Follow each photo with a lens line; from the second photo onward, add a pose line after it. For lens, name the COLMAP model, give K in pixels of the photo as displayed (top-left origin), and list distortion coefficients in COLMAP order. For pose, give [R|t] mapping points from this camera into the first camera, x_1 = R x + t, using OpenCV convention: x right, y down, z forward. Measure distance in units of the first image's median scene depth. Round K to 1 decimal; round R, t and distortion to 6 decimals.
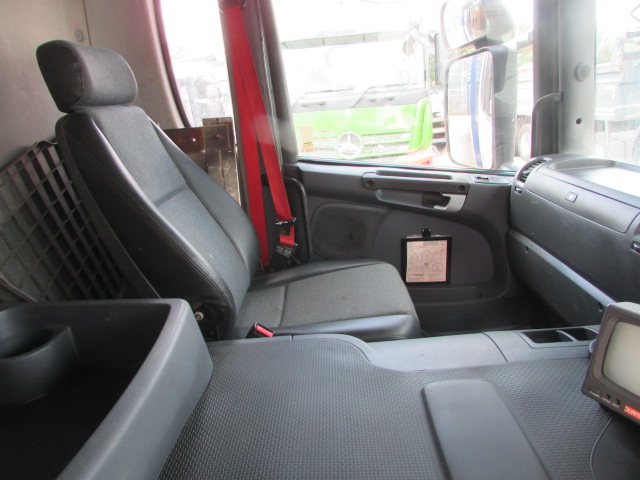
lens RADIAL K [[468.5, 0, 326.6], [0, 468.5, 235.7], [0, 0, 1]] dist [-0.038417, 0.026447]
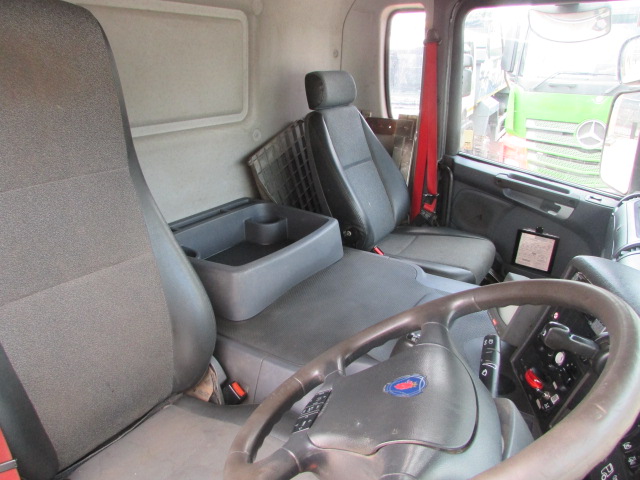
lens RADIAL K [[468.5, 0, 318.0], [0, 468.5, 241.7], [0, 0, 1]] dist [-0.038417, 0.026447]
pose [[0.847131, 0.280858, -0.451096, 0.301978], [-0.231721, 0.959191, 0.162045, -0.043457], [0.478199, -0.032745, 0.877641, -0.438256]]
